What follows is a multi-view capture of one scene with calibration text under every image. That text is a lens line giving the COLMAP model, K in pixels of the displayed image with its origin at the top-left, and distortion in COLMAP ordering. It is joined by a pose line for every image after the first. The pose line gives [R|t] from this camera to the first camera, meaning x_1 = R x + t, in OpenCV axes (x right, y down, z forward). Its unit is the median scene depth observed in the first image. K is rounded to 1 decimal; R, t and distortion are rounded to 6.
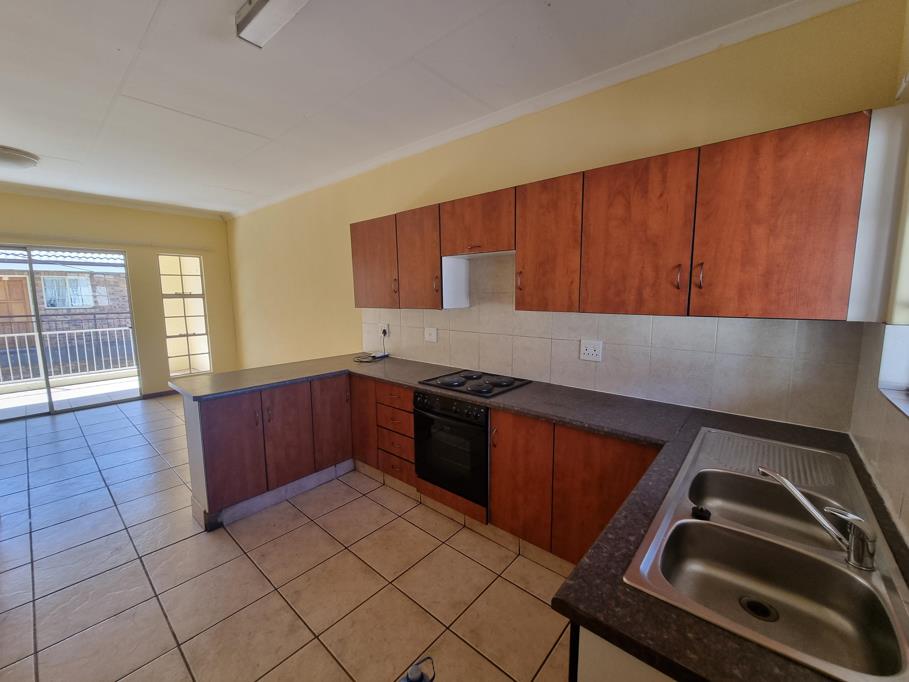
lens RADIAL K [[371.5, 0, 454.3], [0, 371.5, 340.3], [0, 0, 1]] dist [-0.001110, -0.000060]
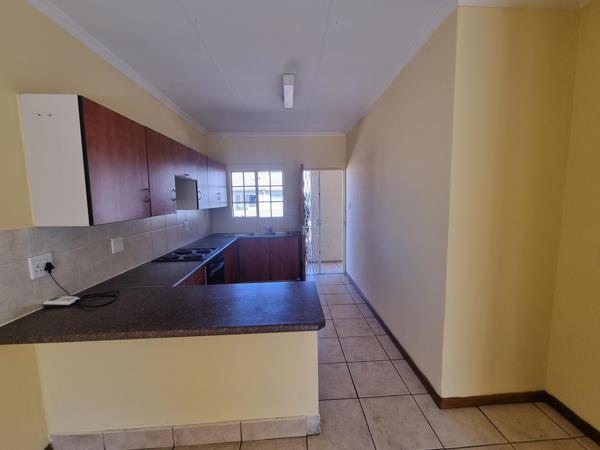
lens RADIAL K [[245.2, 0, 301.5], [0, 245.2, 225.1], [0, 0, 1]] dist [-0.001110, -0.000060]
pose [[-0.688347, -0.052309, 0.723493, -0.765270], [0.110914, 0.978078, 0.176241, -0.114924], [-0.716852, 0.201561, -0.667456, 0.965176]]
